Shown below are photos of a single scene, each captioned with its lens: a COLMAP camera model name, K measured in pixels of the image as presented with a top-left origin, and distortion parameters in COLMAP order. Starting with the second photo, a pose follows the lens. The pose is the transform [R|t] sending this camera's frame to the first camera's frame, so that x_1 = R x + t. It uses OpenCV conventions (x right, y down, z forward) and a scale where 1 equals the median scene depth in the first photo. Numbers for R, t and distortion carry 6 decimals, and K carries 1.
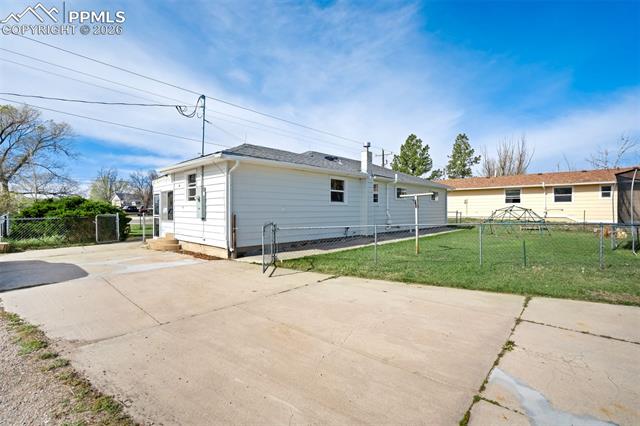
lens RADIAL K [[295.6, 0, 320.8], [0, 295.6, 213.0], [0, 0, 1]] dist [-0.031279, 0.002932]
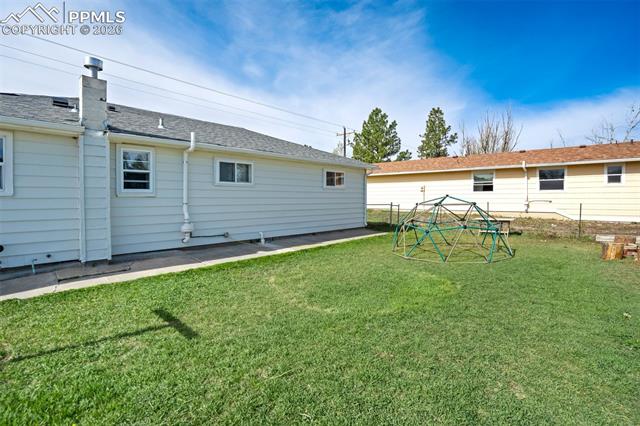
lens RADIAL K [[295.6, 0, 320.7], [0, 295.6, 203.0], [0, 0, 1]] dist [-0.031279, 0.002932]
pose [[0.999996, 0.002365, -0.001236, 0.276024], [-0.002355, 0.999965, 0.008049, -0.010599], [0.001255, -0.008046, 0.999967, 0.294968]]
